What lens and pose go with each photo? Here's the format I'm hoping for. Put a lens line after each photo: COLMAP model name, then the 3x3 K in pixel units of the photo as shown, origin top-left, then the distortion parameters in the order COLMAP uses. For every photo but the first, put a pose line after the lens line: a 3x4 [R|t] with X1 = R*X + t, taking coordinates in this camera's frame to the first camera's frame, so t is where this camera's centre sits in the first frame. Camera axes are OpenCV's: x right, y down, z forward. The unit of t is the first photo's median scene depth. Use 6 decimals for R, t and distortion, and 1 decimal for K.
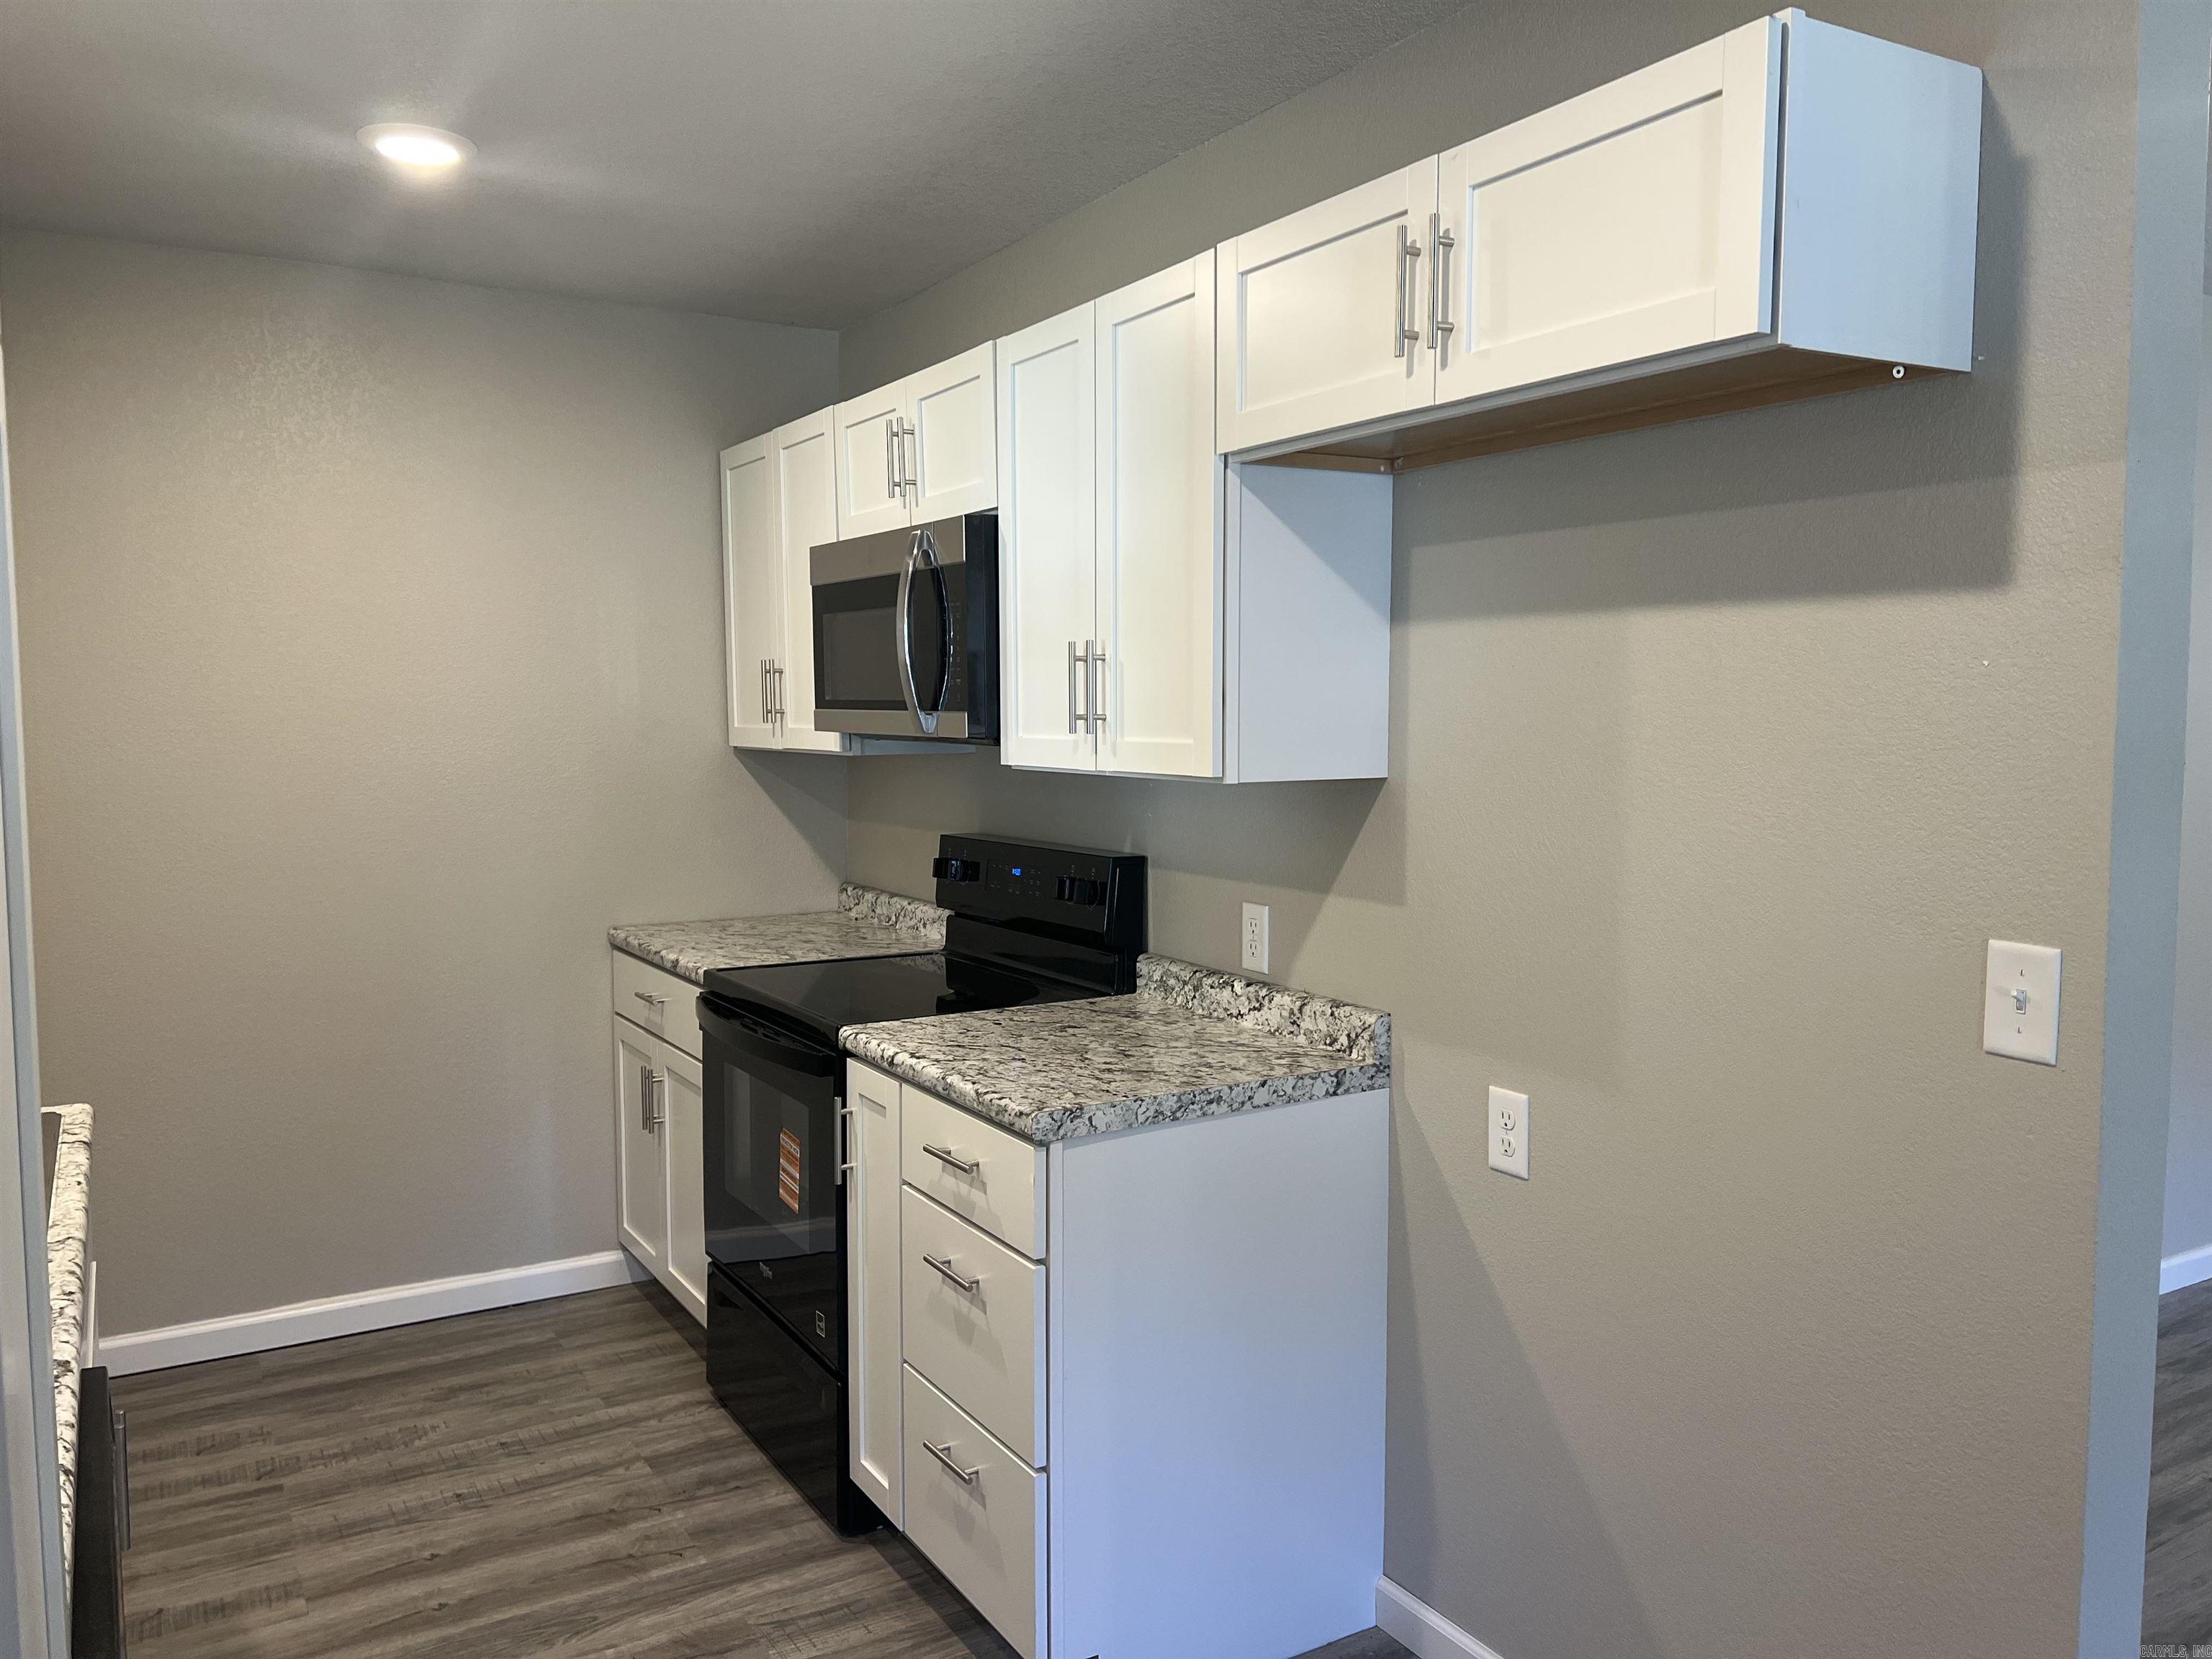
lens RADIAL K [[1658.4, 0, 1101.2], [0, 1658.4, 825.5], [0, 0, 1]] dist [0.062785, -0.065991]
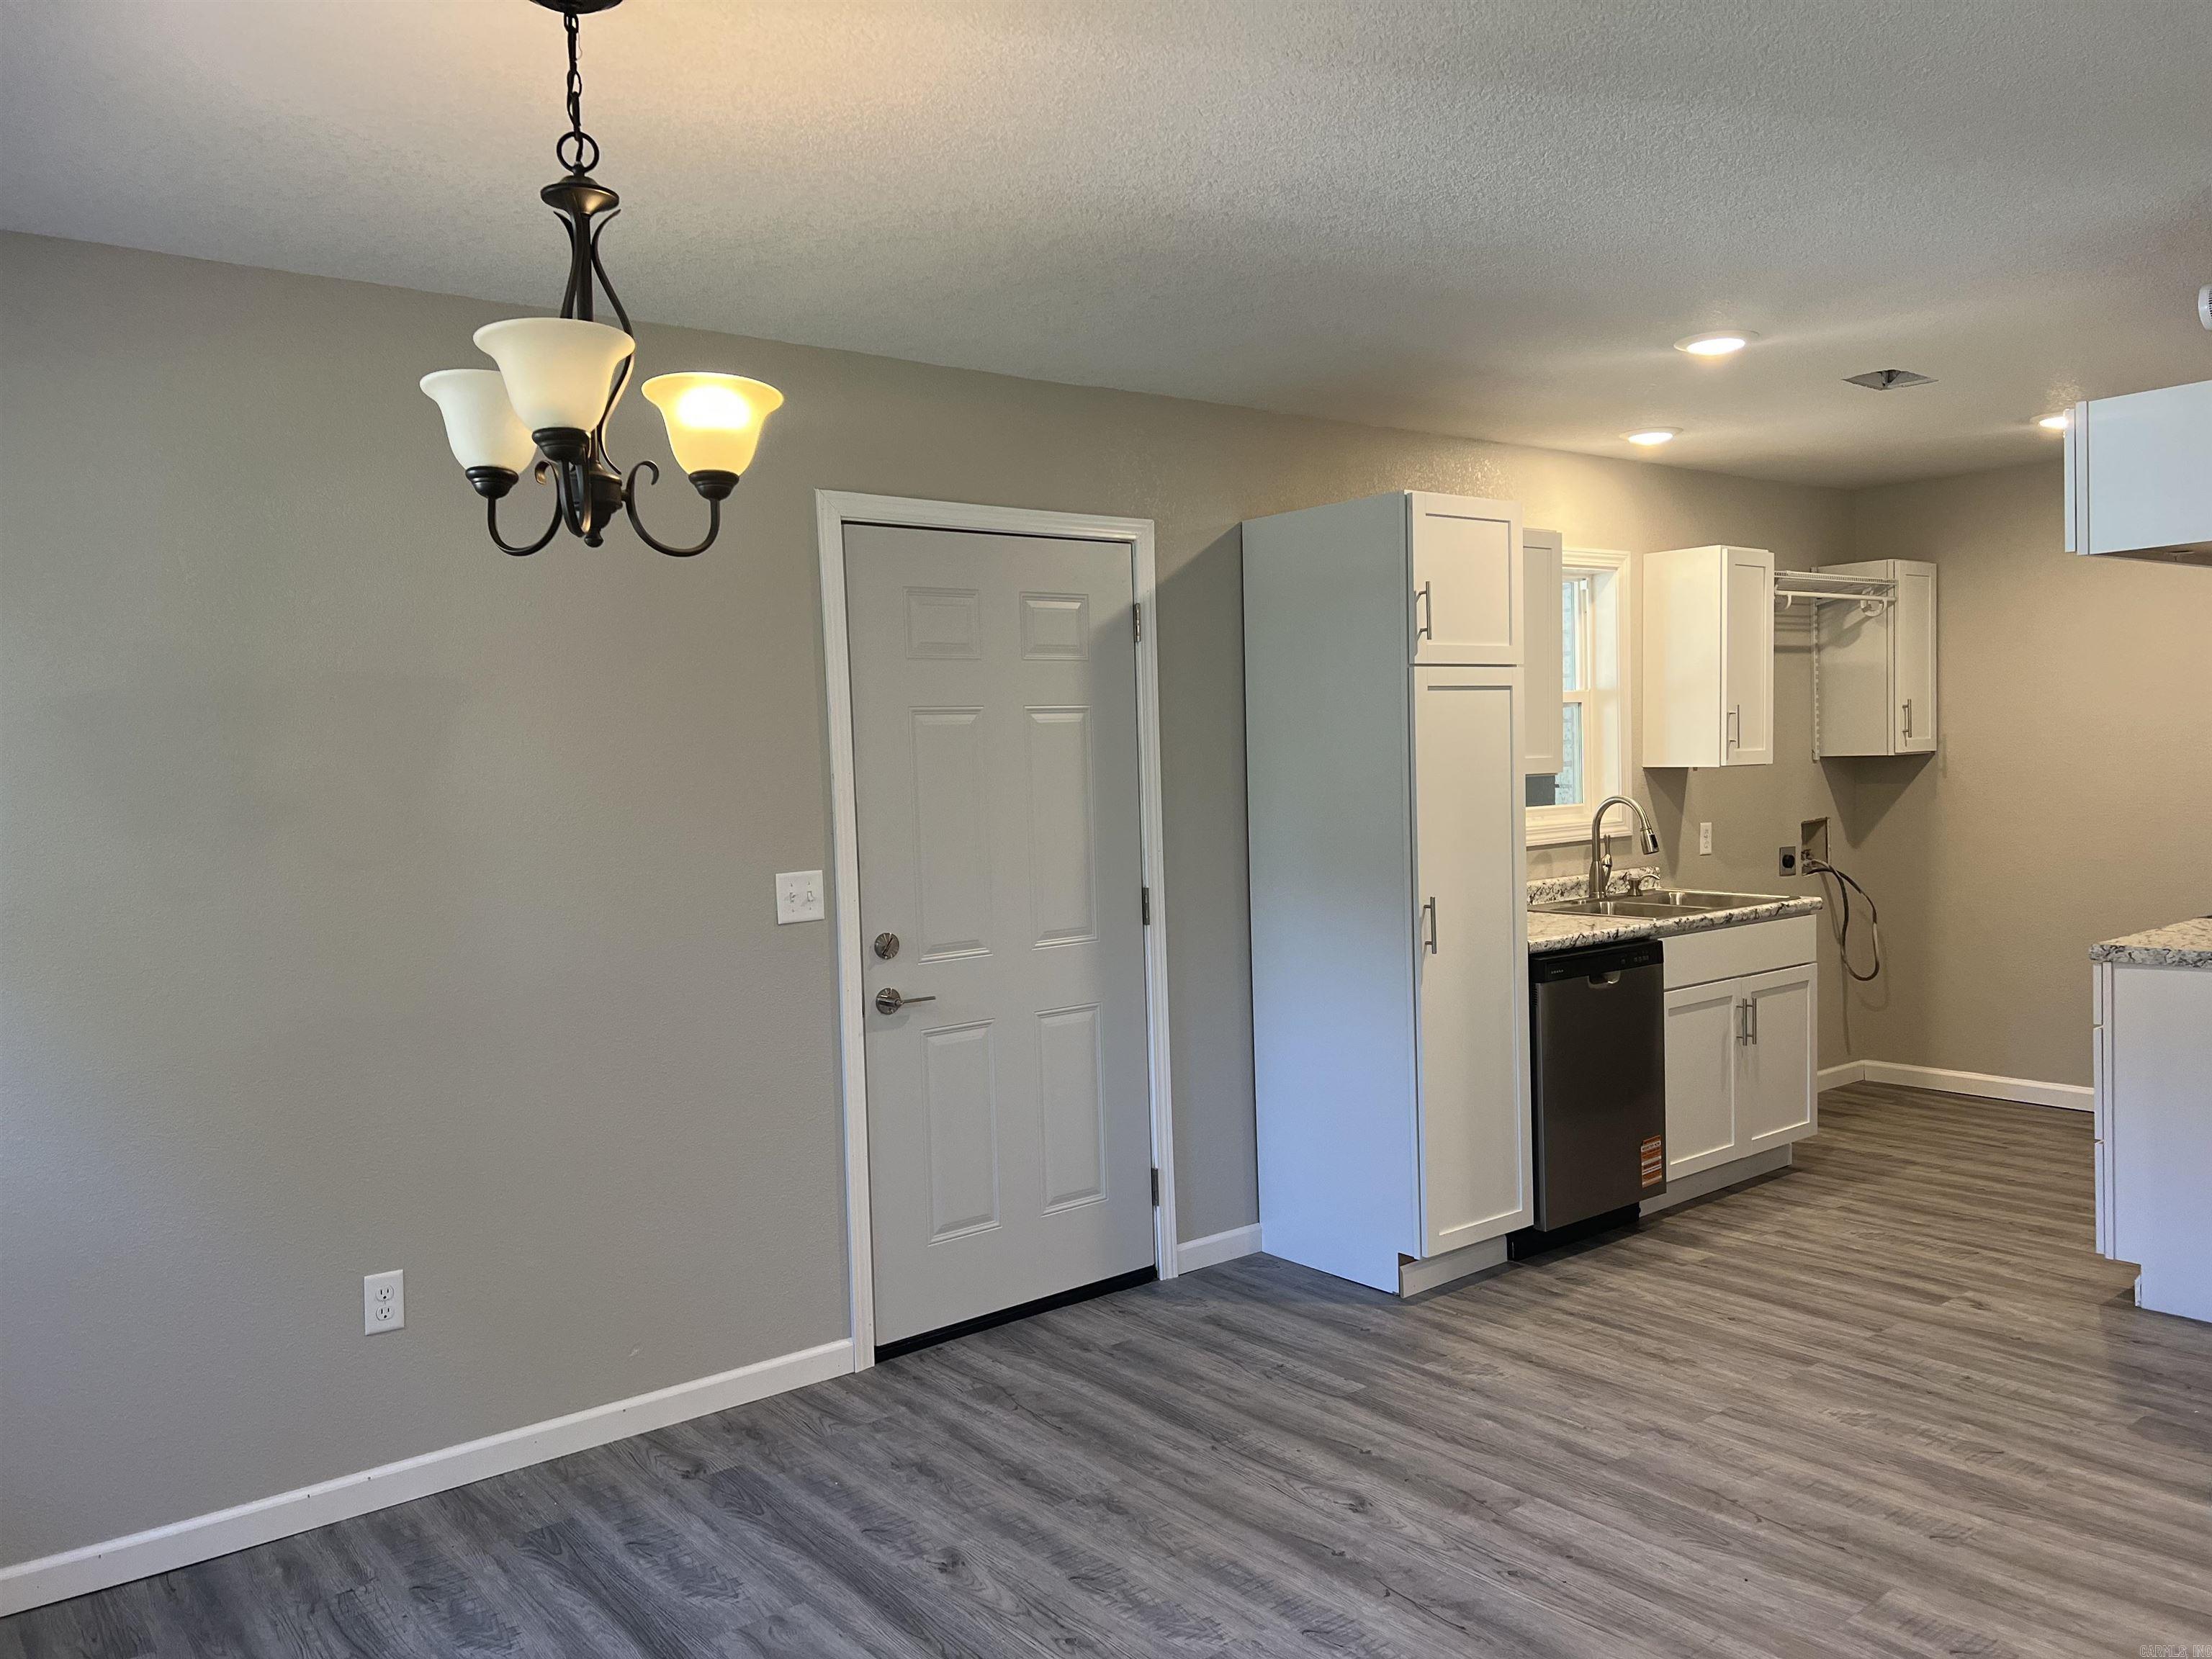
lens RADIAL K [[1658.4, 0, 1101.2], [0, 1658.4, 825.5], [0, 0, 1]] dist [0.062785, -0.065991]
pose [[0.140324, 0.041292, -0.989244, 1.285511], [-0.043132, 0.998436, 0.035557, 0.018445], [0.989166, 0.037679, 0.141885, -0.278660]]
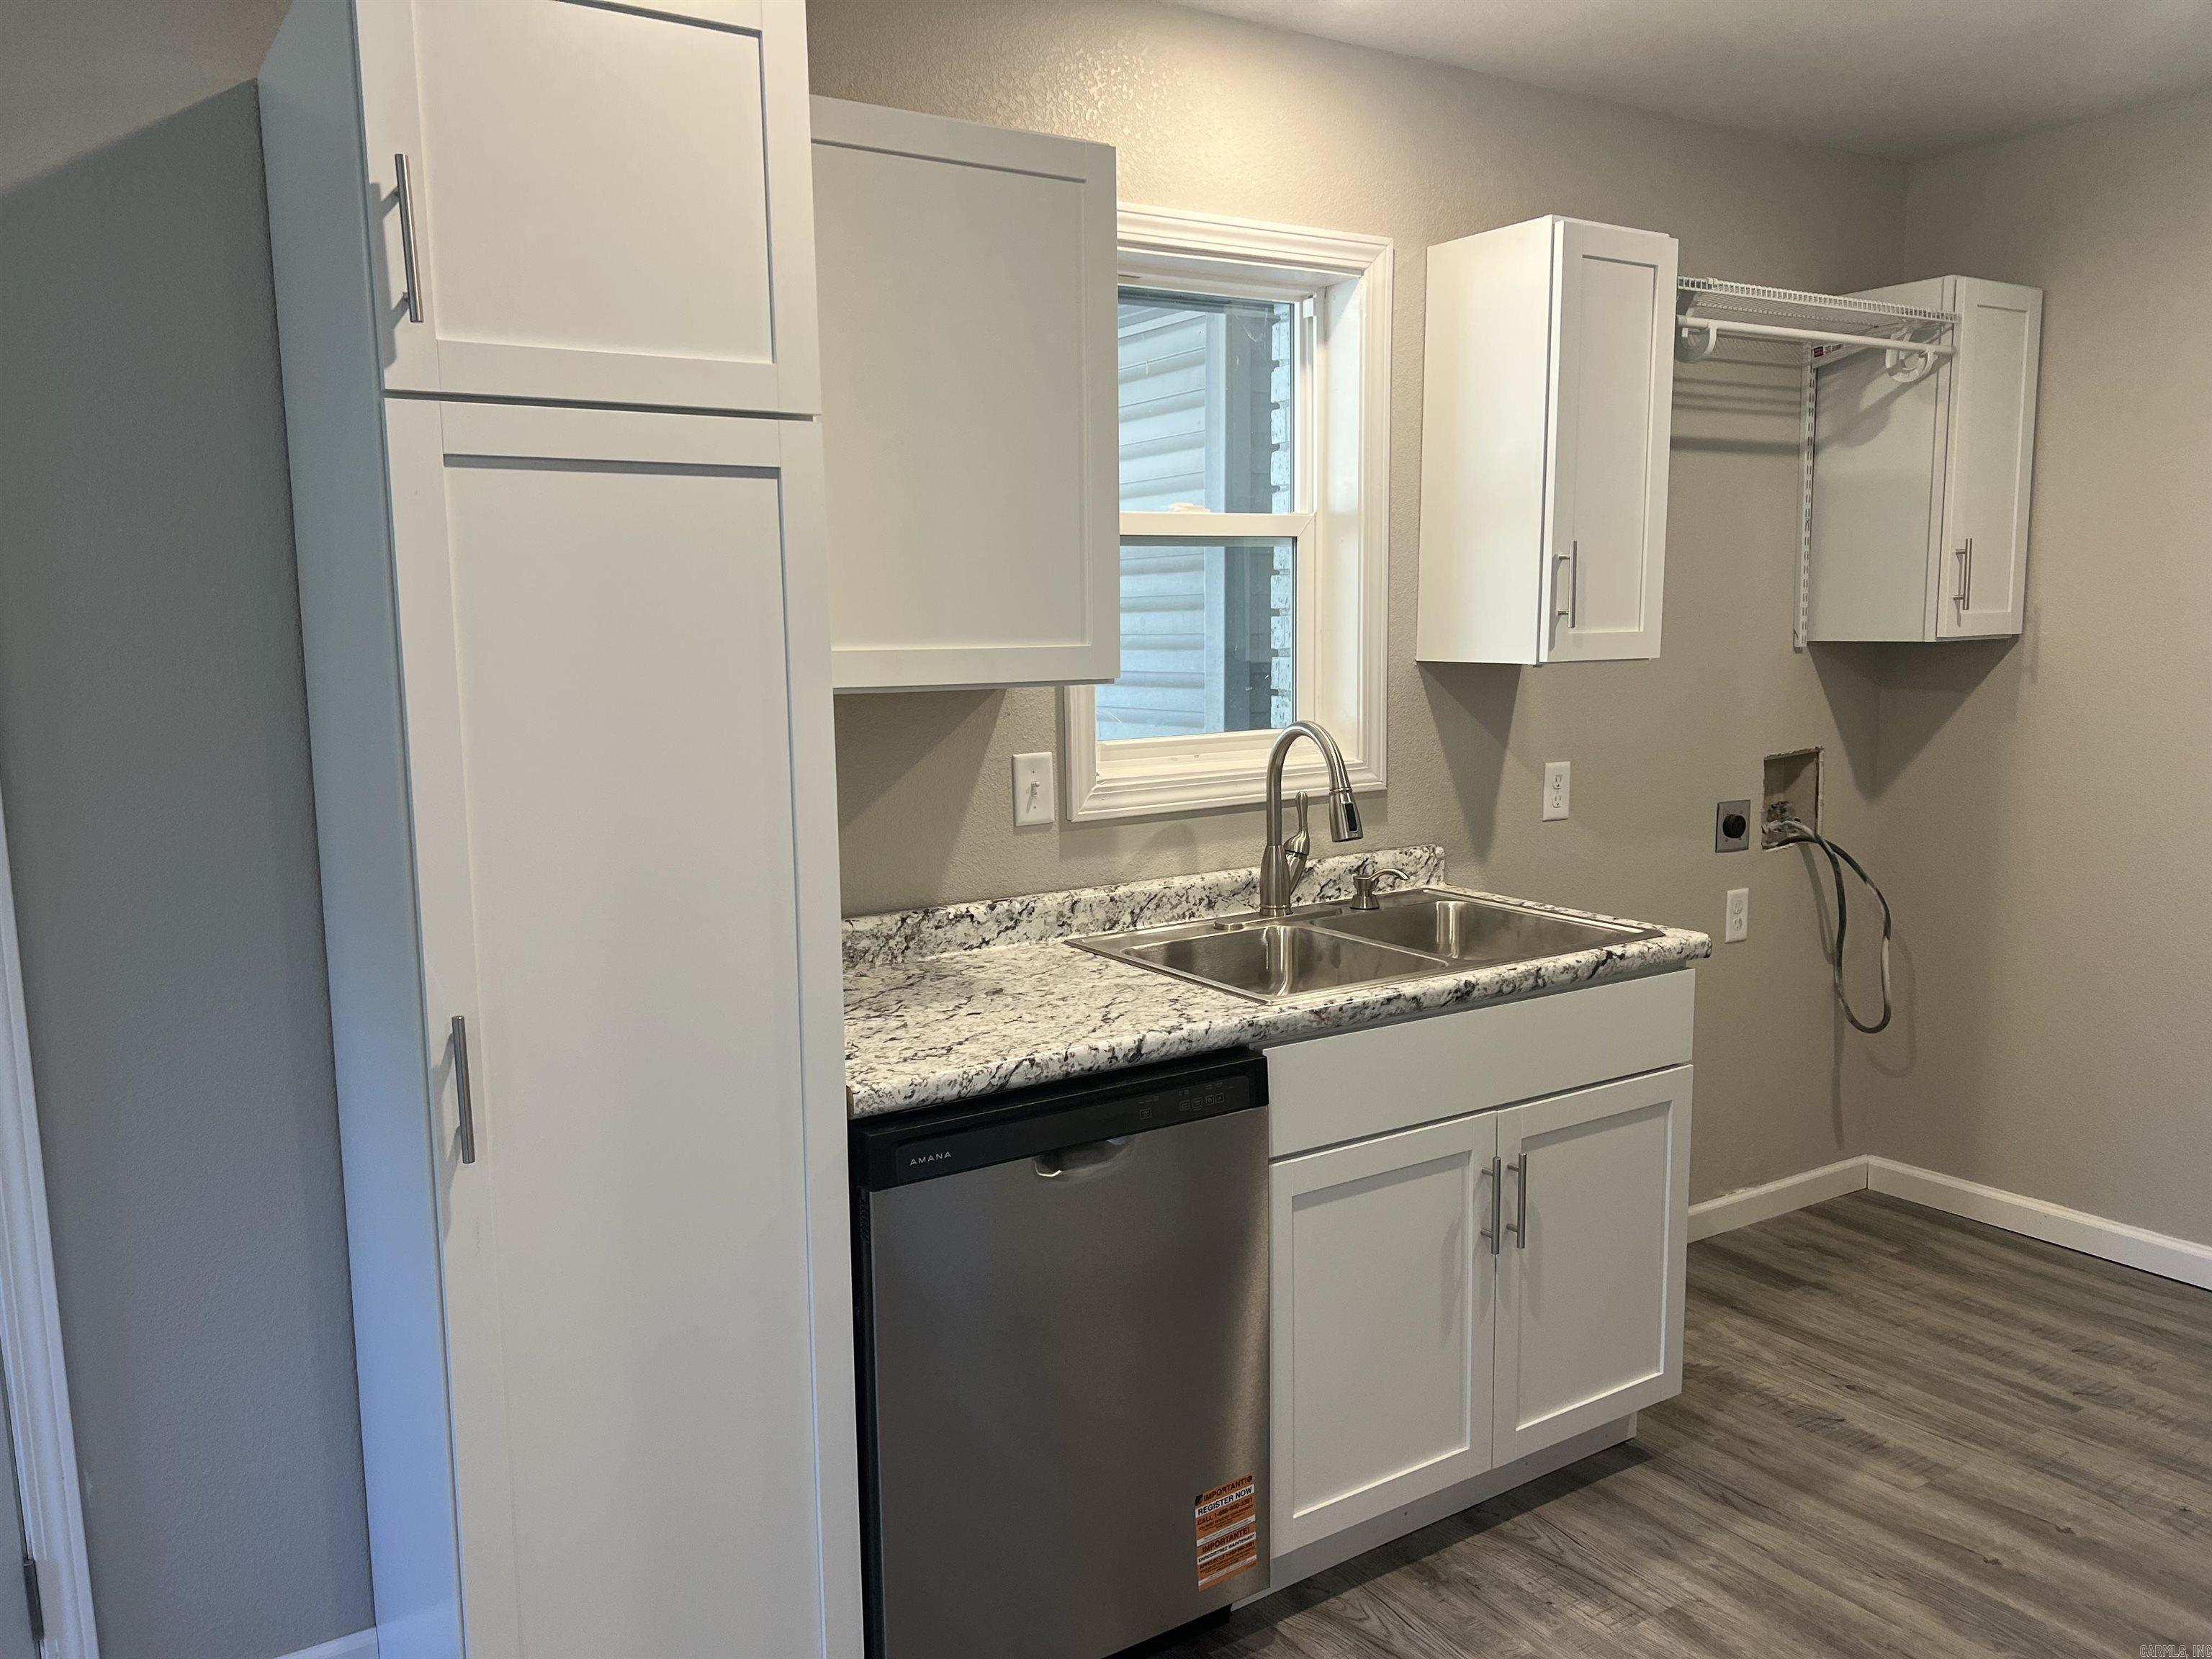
lens RADIAL K [[1658.4, 0, 1101.2], [0, 1658.4, 825.5], [0, 0, 1]] dist [0.062785, -0.065991]
pose [[0.046681, 0.125458, -0.991000, 0.429196], [-0.056765, 0.990812, 0.122761, -0.024000], [0.997296, 0.050523, 0.053373, 0.411170]]
